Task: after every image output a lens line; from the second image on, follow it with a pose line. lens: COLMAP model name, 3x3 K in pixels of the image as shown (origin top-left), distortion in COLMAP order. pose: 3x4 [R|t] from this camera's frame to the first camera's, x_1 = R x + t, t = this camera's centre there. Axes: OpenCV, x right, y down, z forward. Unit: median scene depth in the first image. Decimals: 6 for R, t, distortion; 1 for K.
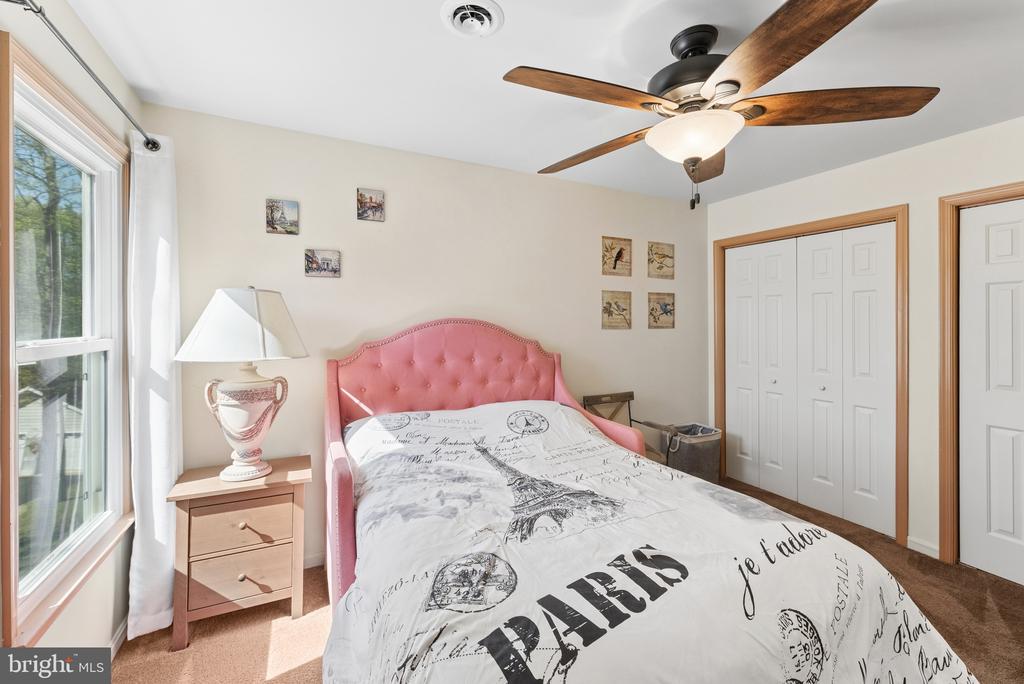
lens RADIAL K [[421.8, 0, 523.4], [0, 421.8, 331.7], [0, 0, 1]] dist [0.000693, -0.000288]
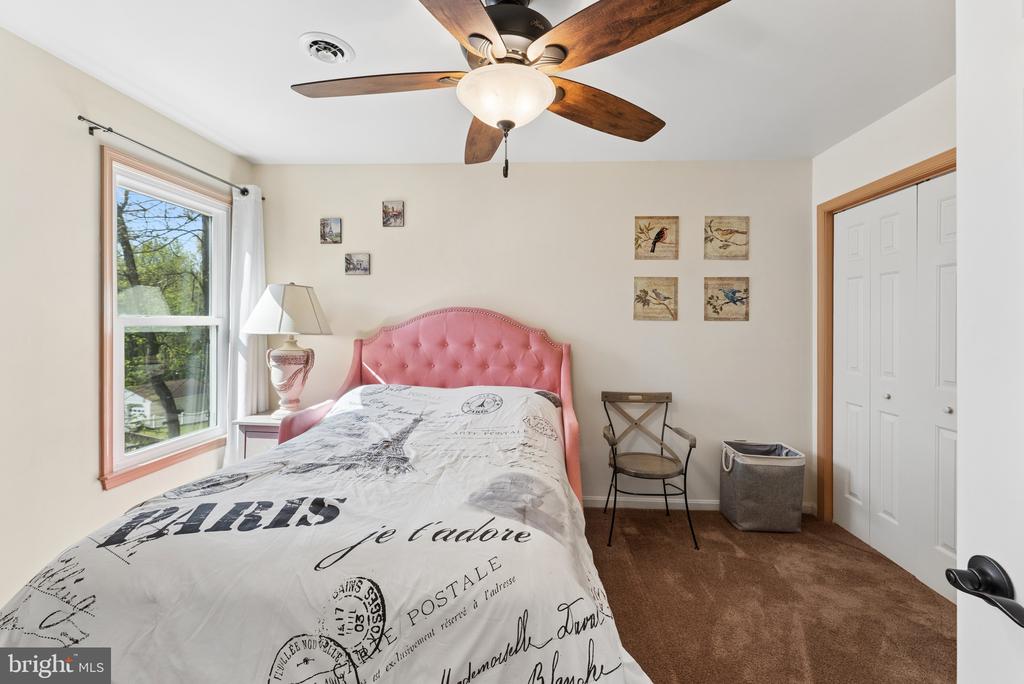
lens RADIAL K [[417.3, 0, 509.6], [0, 417.3, 334.2], [0, 0, 1]] dist [-0.000056, -0.000255]
pose [[0.866984, 0.021432, -0.497874, 0.524963], [-0.020166, 0.999765, 0.007922, 0.029484], [0.497927, 0.003172, 0.867213, 0.123450]]
